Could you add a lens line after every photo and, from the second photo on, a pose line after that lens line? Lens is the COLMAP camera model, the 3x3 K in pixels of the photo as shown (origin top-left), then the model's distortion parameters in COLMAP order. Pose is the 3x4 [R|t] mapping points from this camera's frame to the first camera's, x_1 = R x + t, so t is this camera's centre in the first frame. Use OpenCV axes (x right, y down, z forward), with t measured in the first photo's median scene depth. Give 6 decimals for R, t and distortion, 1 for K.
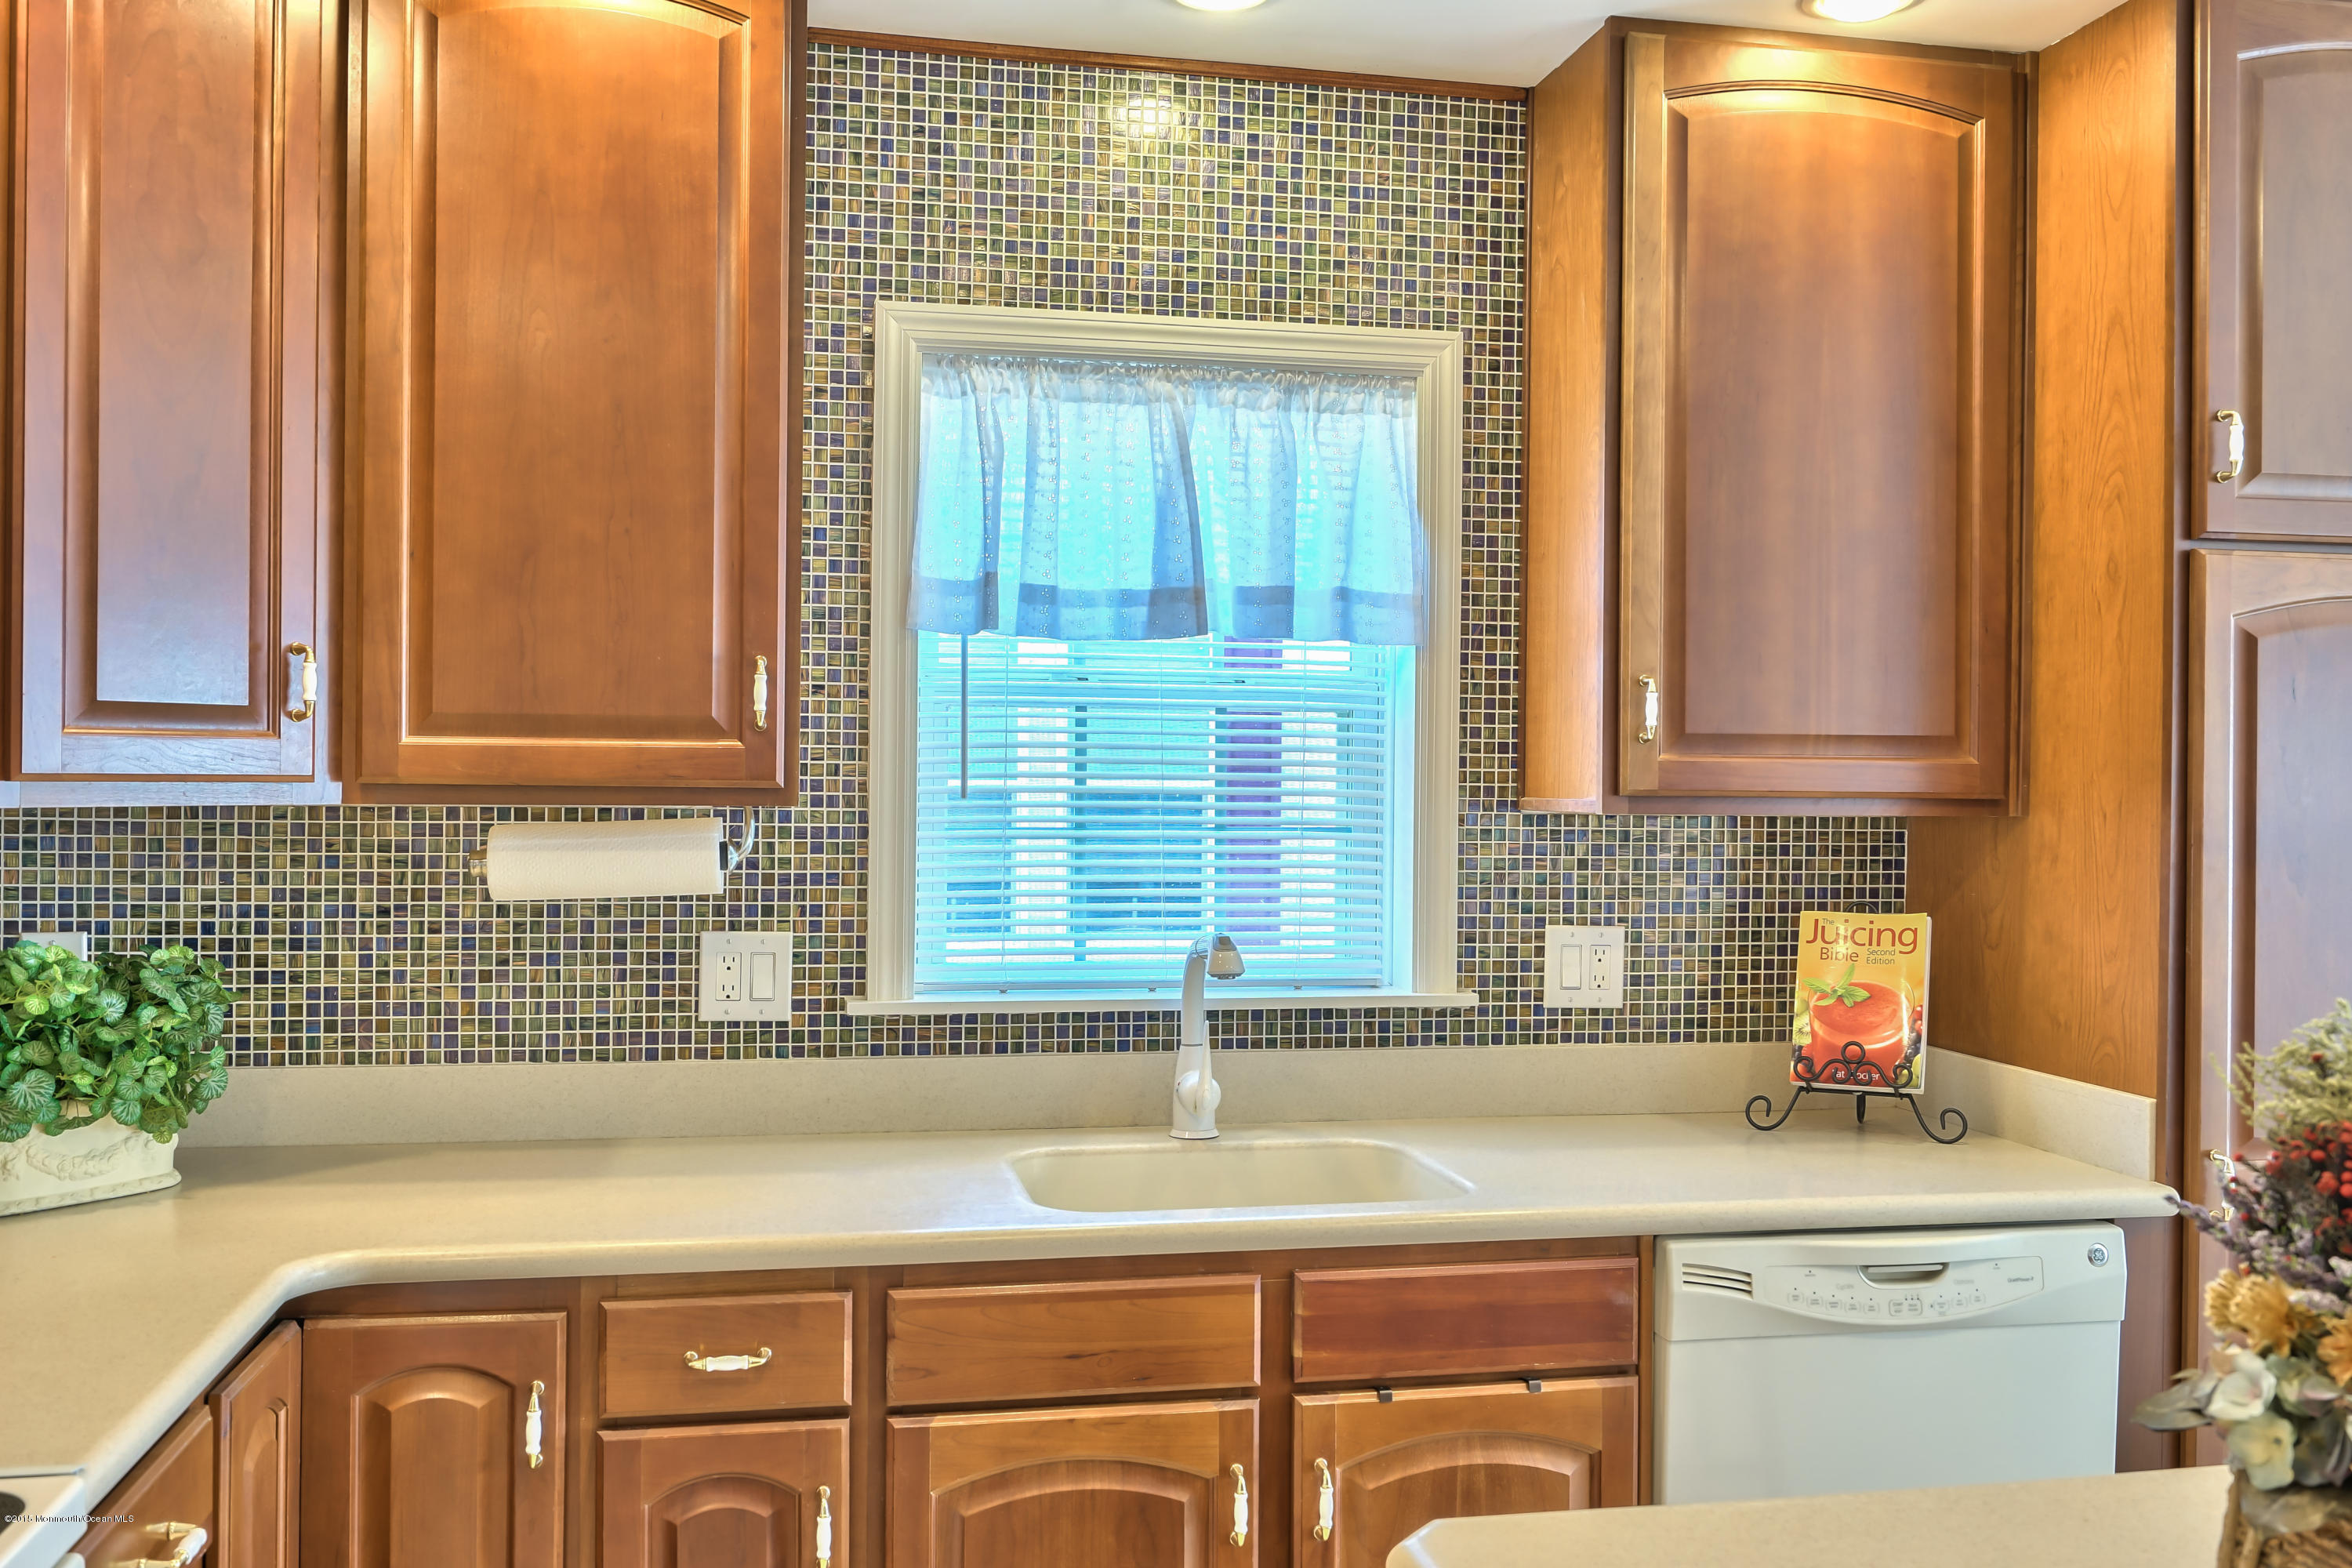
lens RADIAL K [[2009.9, 0, 1176.0], [0, 2009.9, 784.0], [0, 0, 1]] dist [-0.007473, -0.003518]
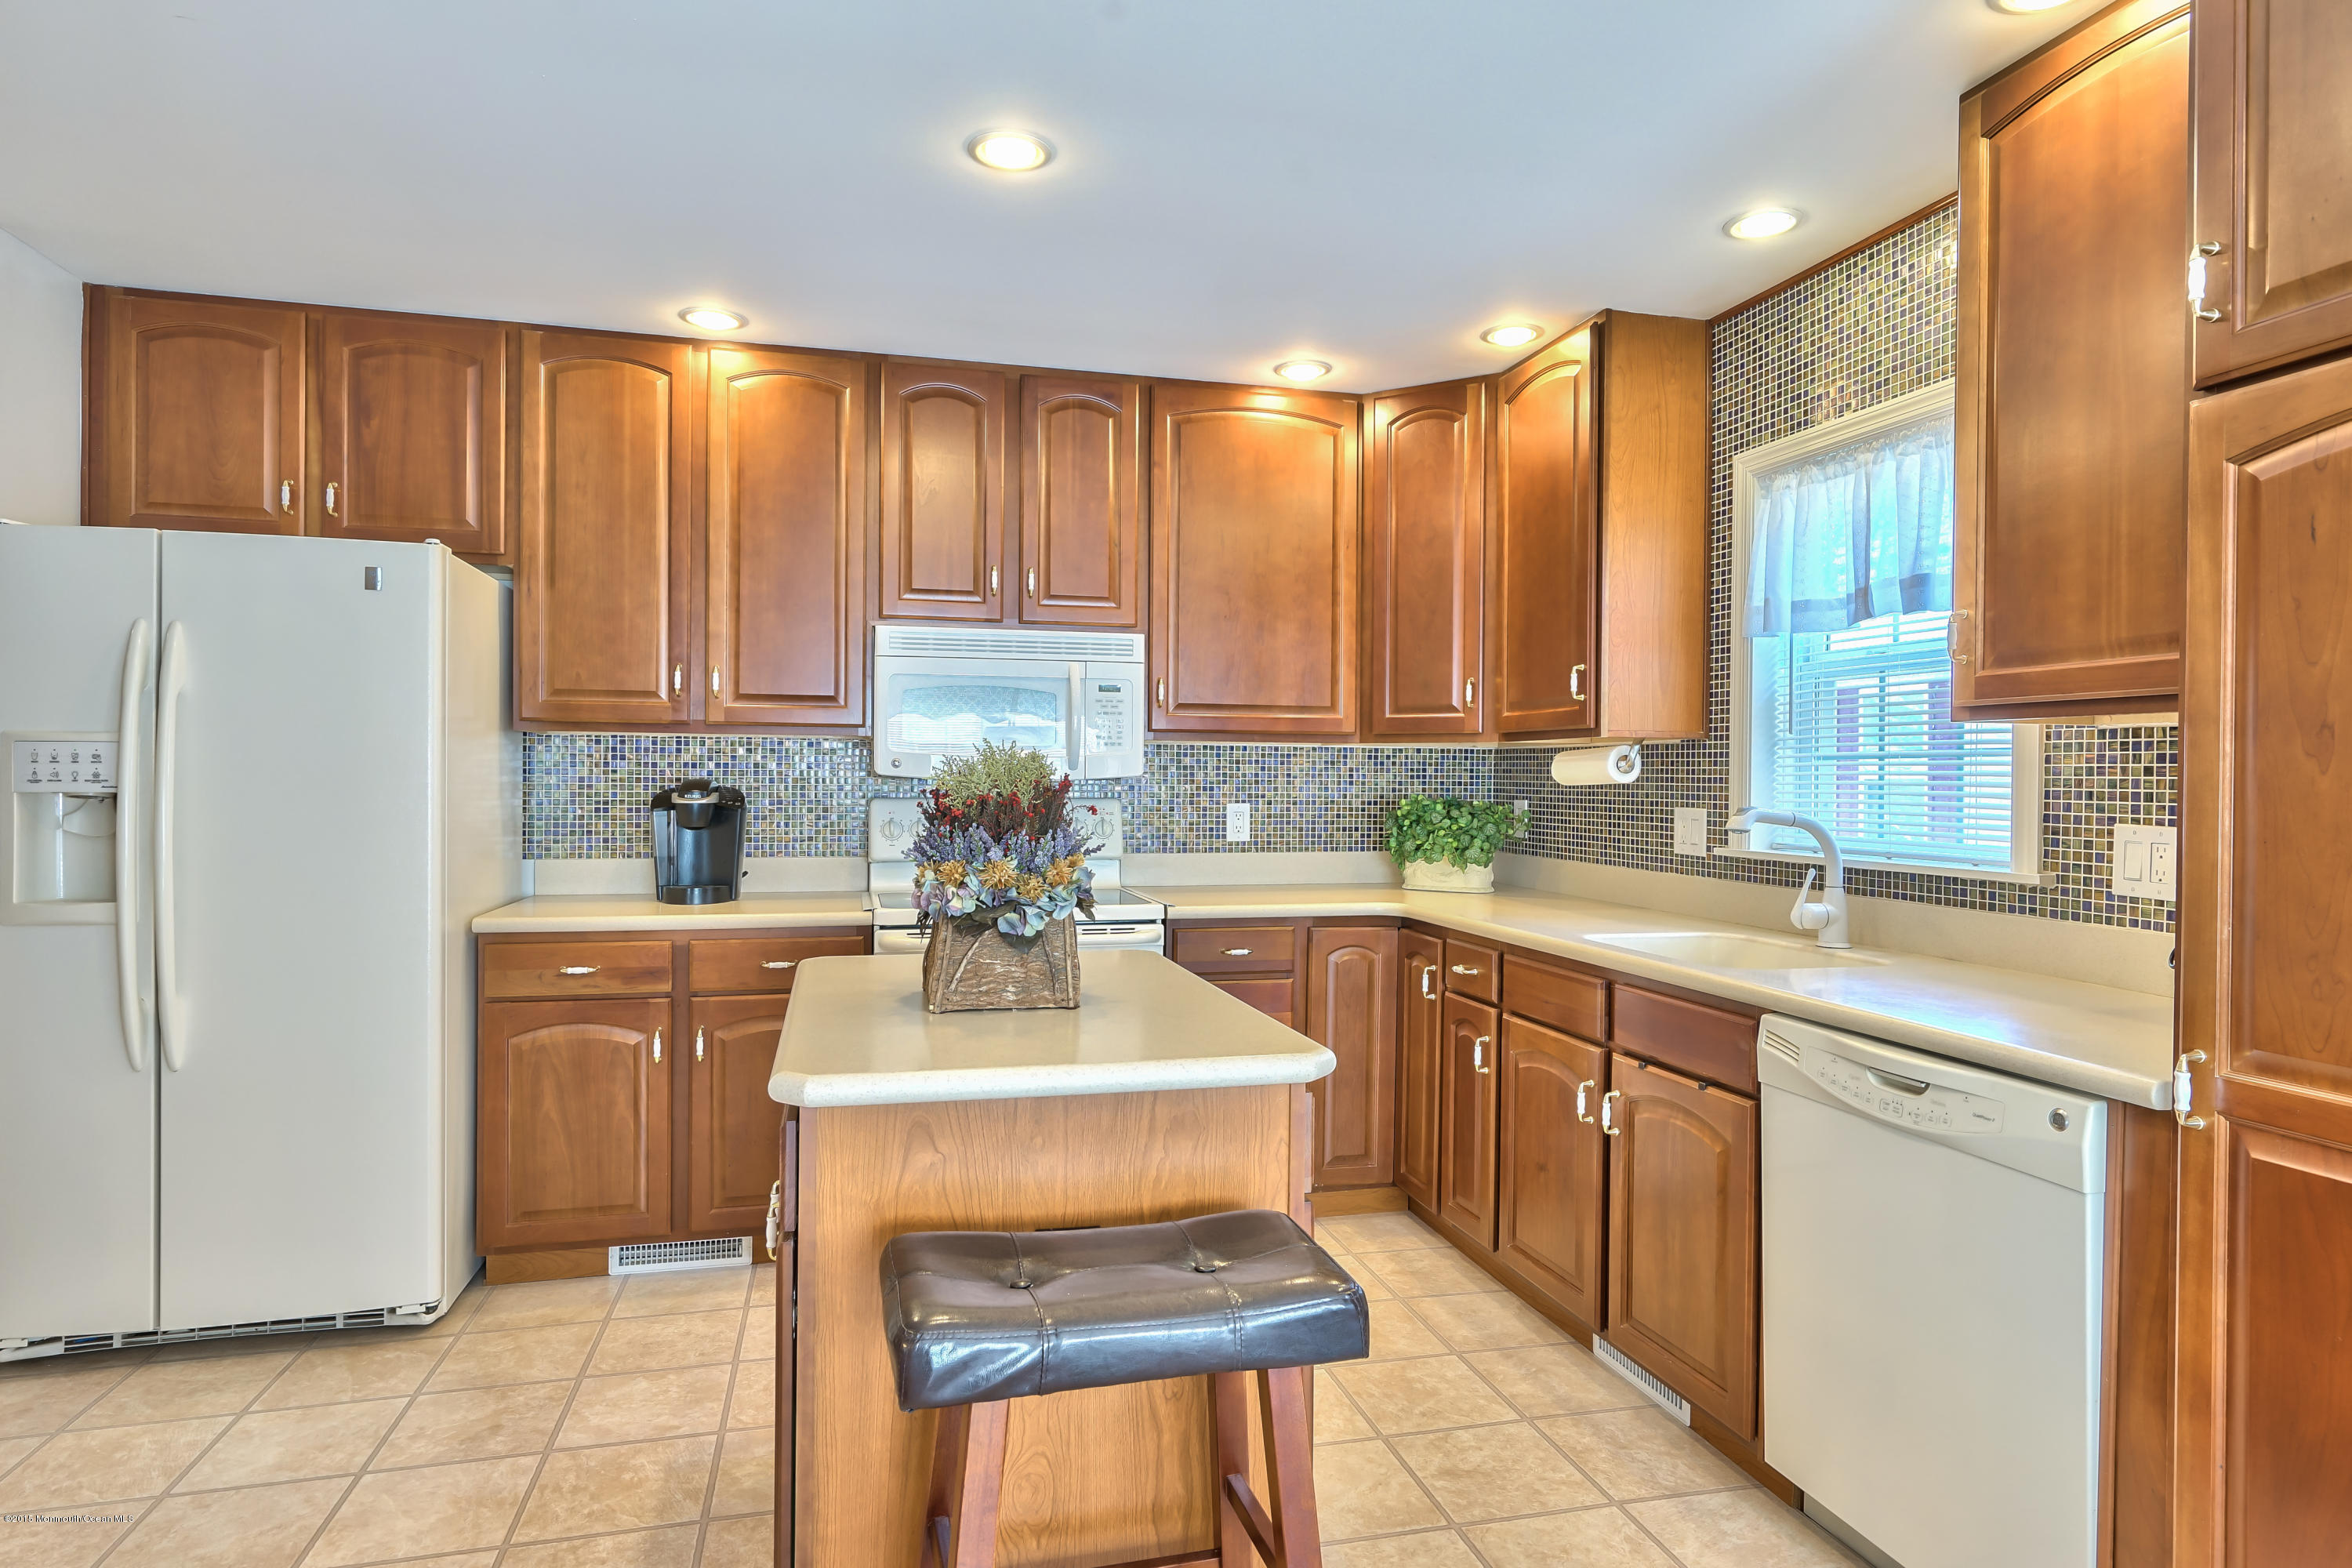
lens RADIAL K [[1298.6, 0, 1176.0], [0, 1298.6, 784.0], [0, 0, 1]] dist [0.001125, 0.000485]
pose [[0.052575, -0.003553, -0.998611, 0.977346], [-0.014065, 0.999892, -0.004298, 0.062700], [0.998518, 0.014272, 0.052519, 0.448478]]
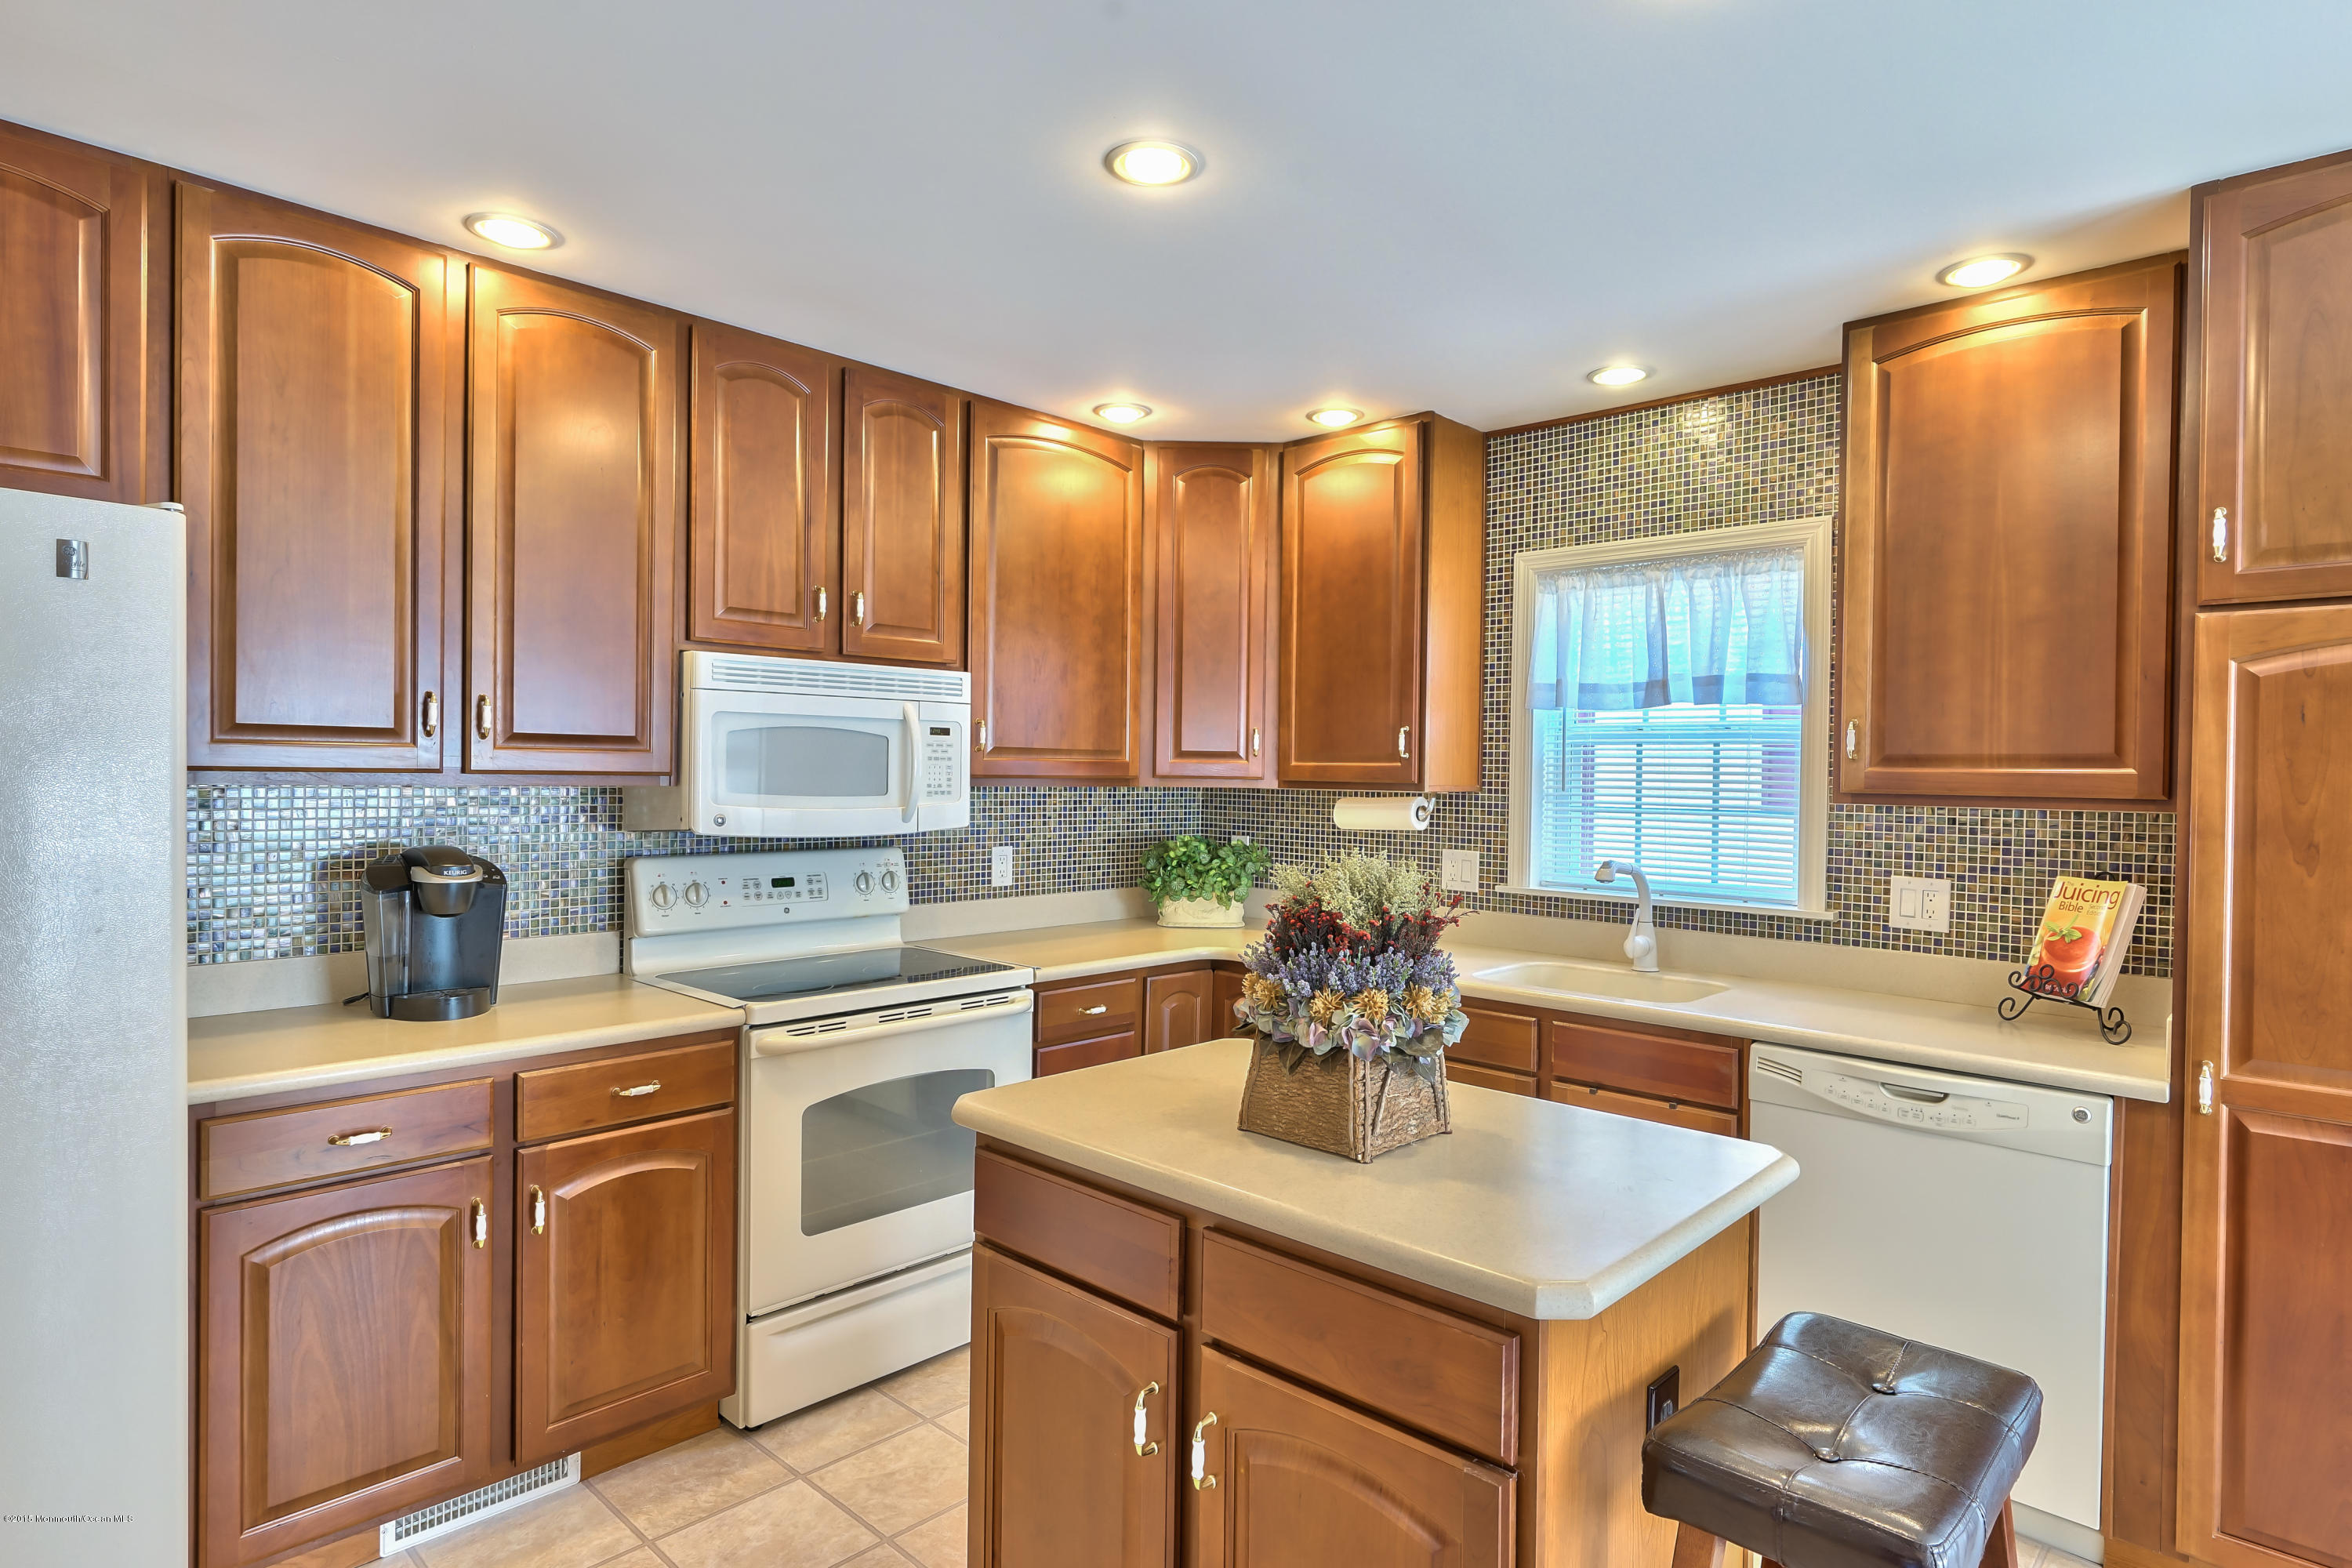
lens RADIAL K [[1255.7, 0, 1176.0], [0, 1255.7, 784.0], [0, 0, 1]] dist [0.000034, 0.000283]
pose [[0.574440, 0.006822, -0.818518, 0.726066], [-0.013792, 0.999904, -0.001346, 0.007349], [0.818430, 0.012062, 0.574479, -0.043393]]
